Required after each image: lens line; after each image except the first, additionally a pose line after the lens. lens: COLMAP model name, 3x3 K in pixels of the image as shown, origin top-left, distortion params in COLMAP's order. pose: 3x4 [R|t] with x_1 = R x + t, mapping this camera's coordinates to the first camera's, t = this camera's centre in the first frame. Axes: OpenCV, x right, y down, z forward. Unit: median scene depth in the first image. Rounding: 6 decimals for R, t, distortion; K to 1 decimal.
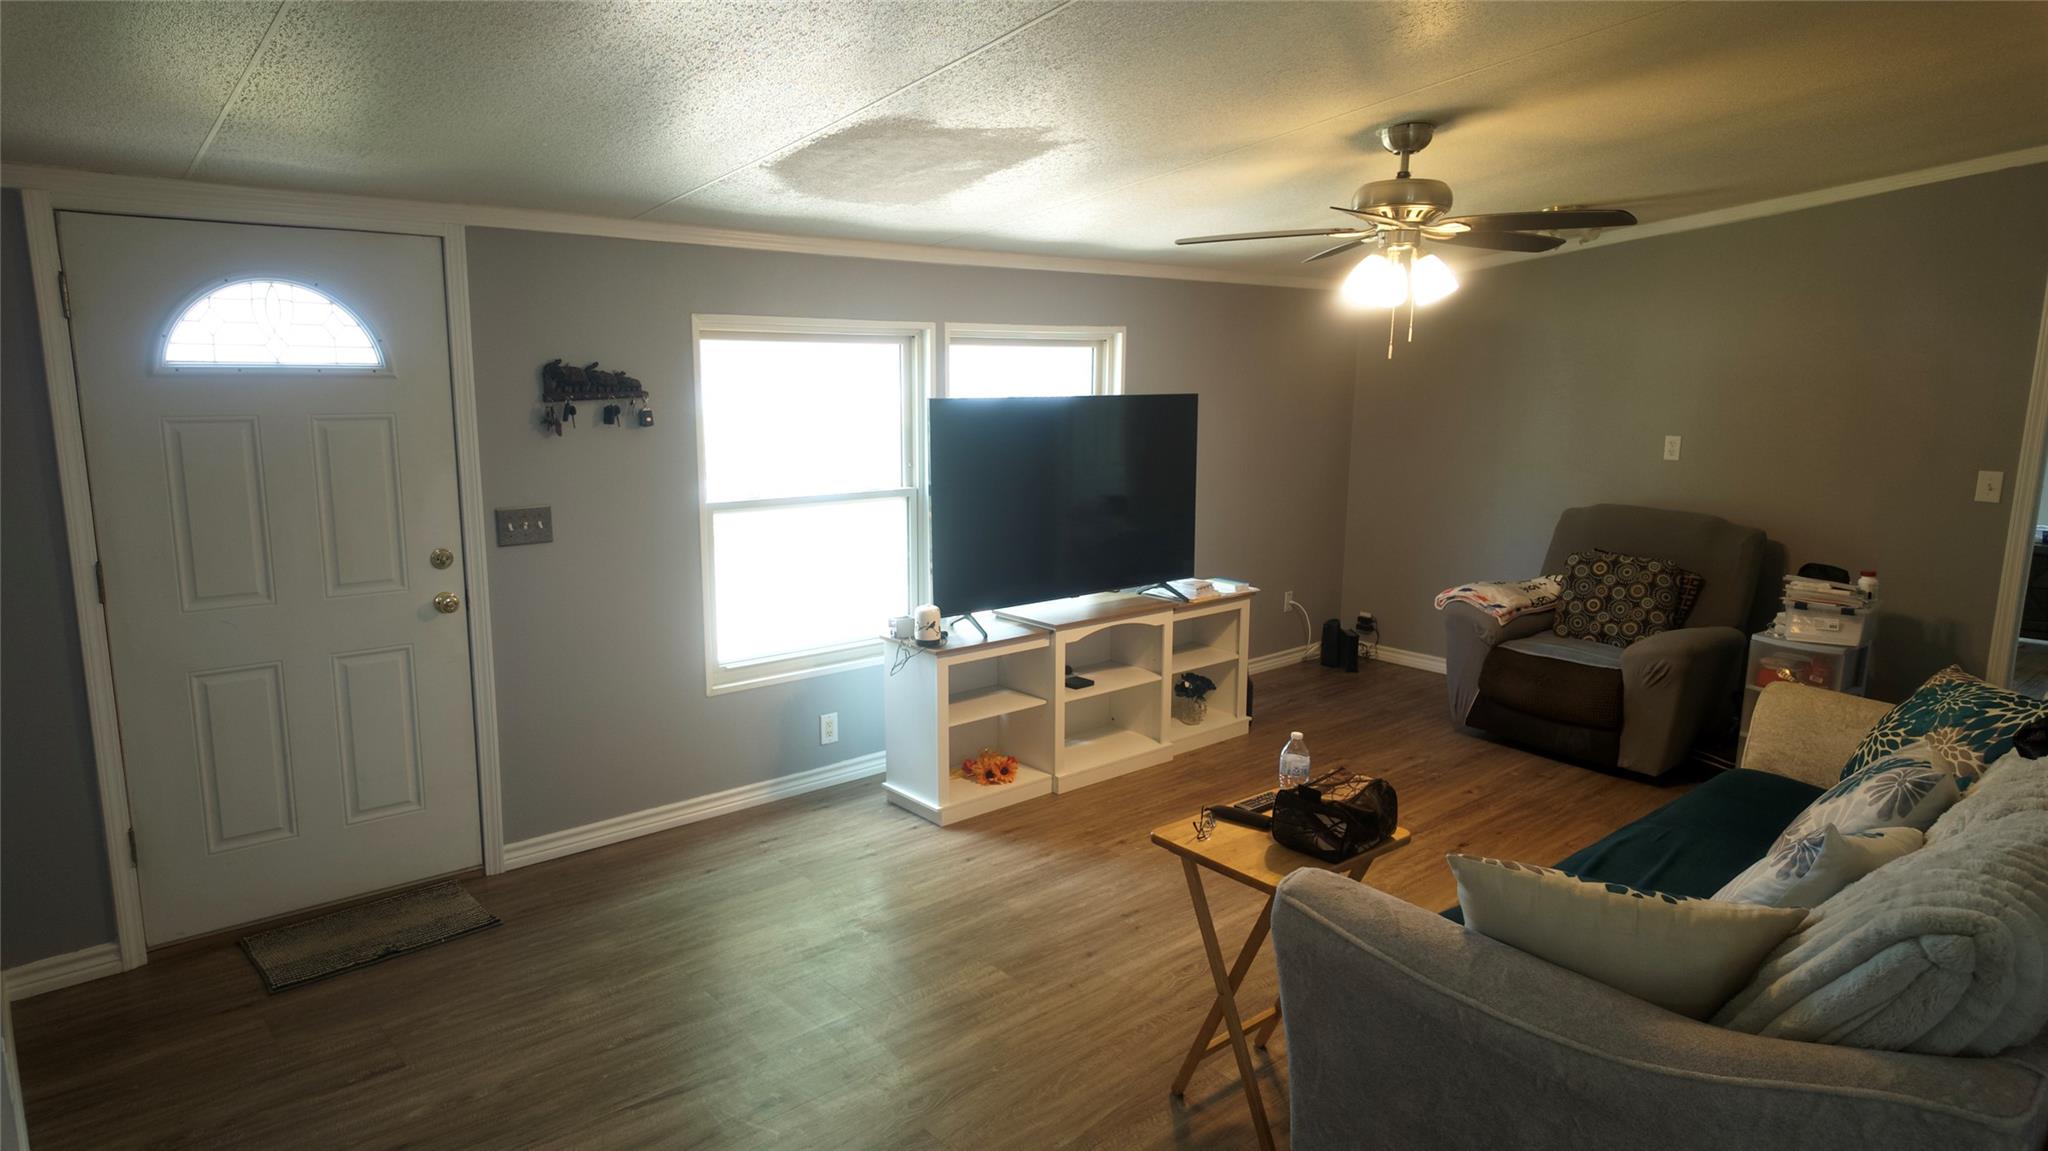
lens RADIAL K [[1150.4, 0, 1024.0], [0, 1150.4, 575.5], [0, 0, 1]] dist [0.004840, 0.000600]
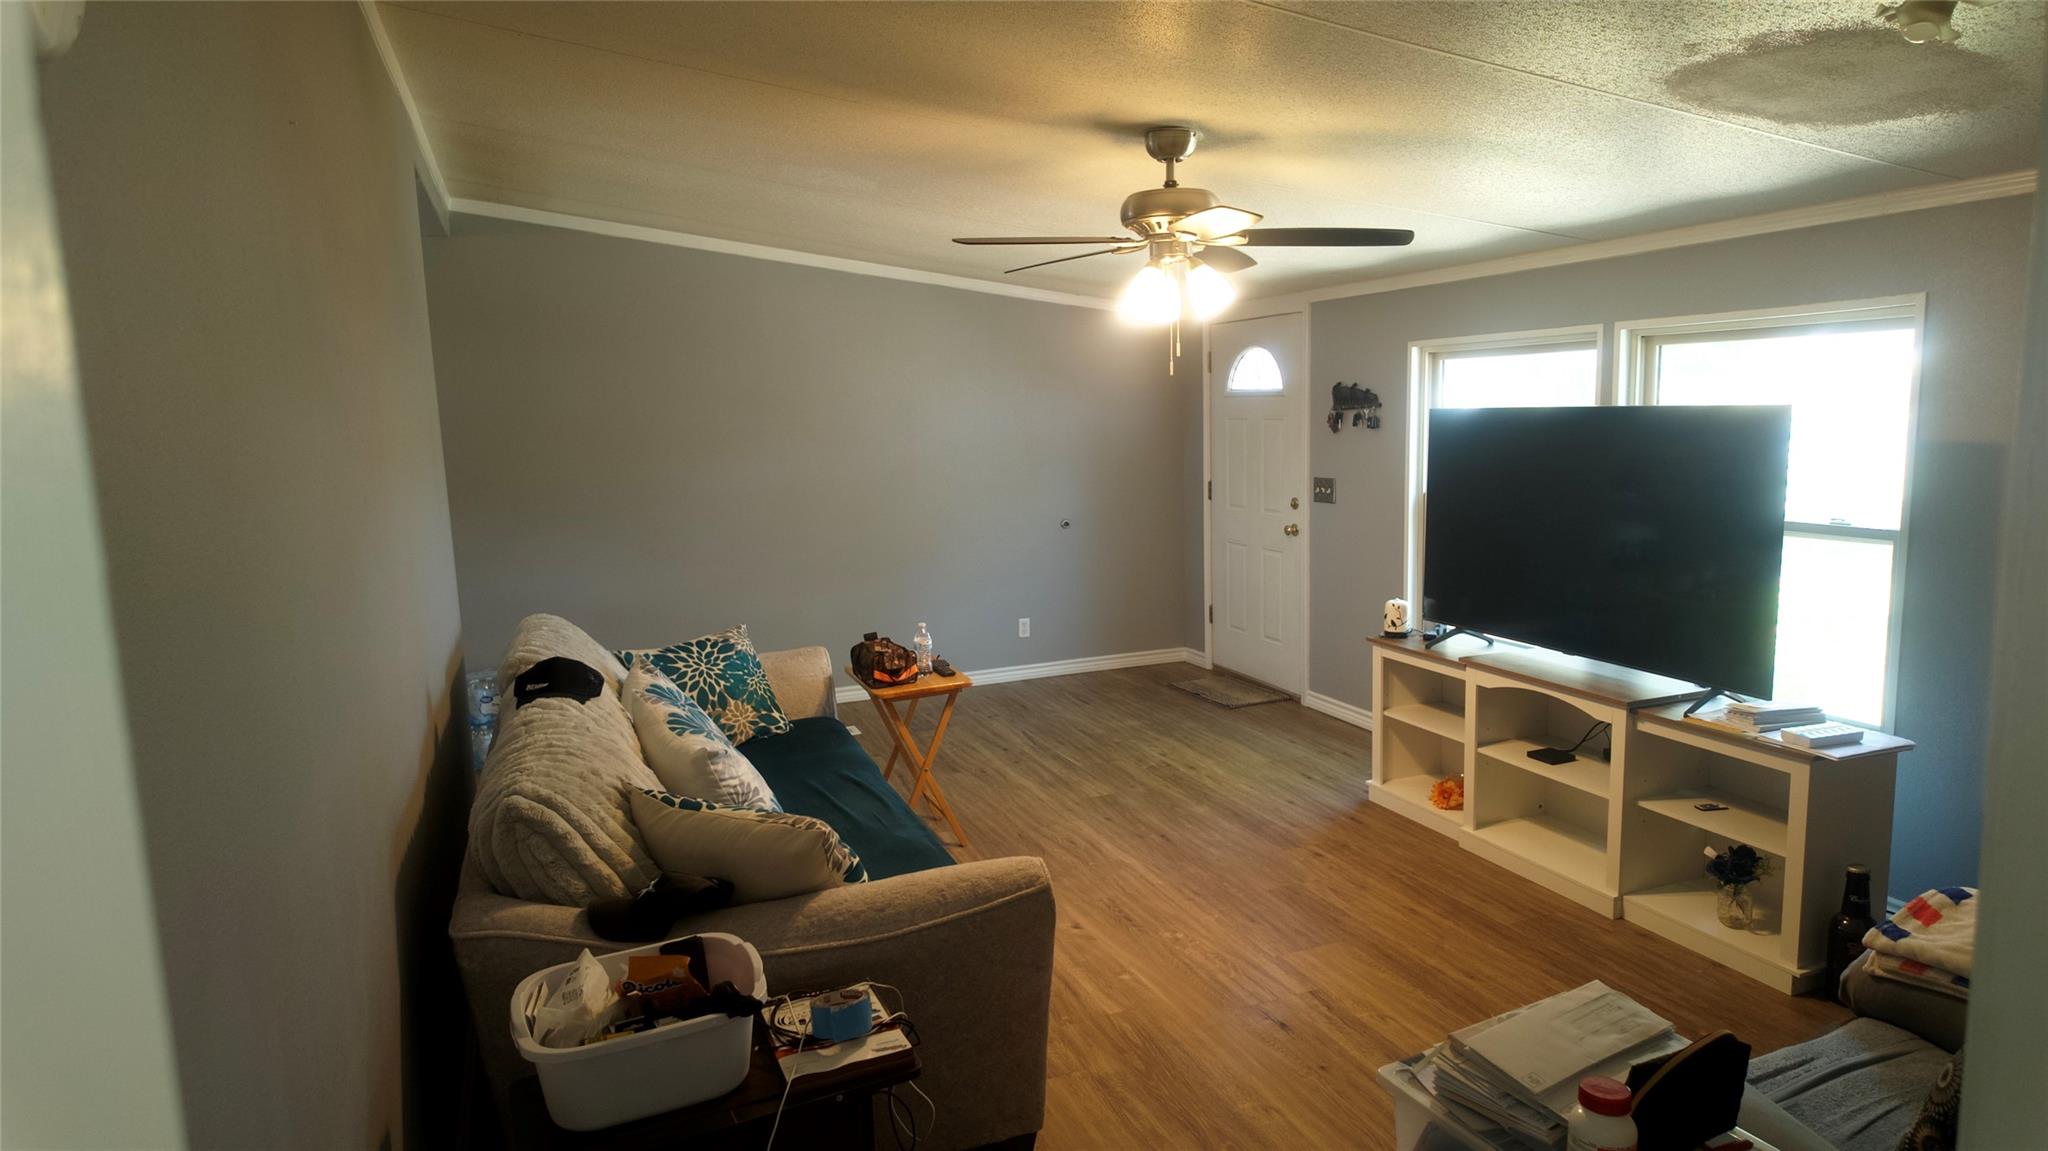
lens RADIAL K [[1150.4, 0, 1024.0], [0, 1150.4, 575.5], [0, 0, 1]] dist [0.004840, 0.000600]
pose [[-0.314119, 0.145492, -0.938169, 1.122646], [-0.134271, 0.971447, 0.195609, -0.174161], [0.939841, 0.187413, -0.285615, 1.048829]]
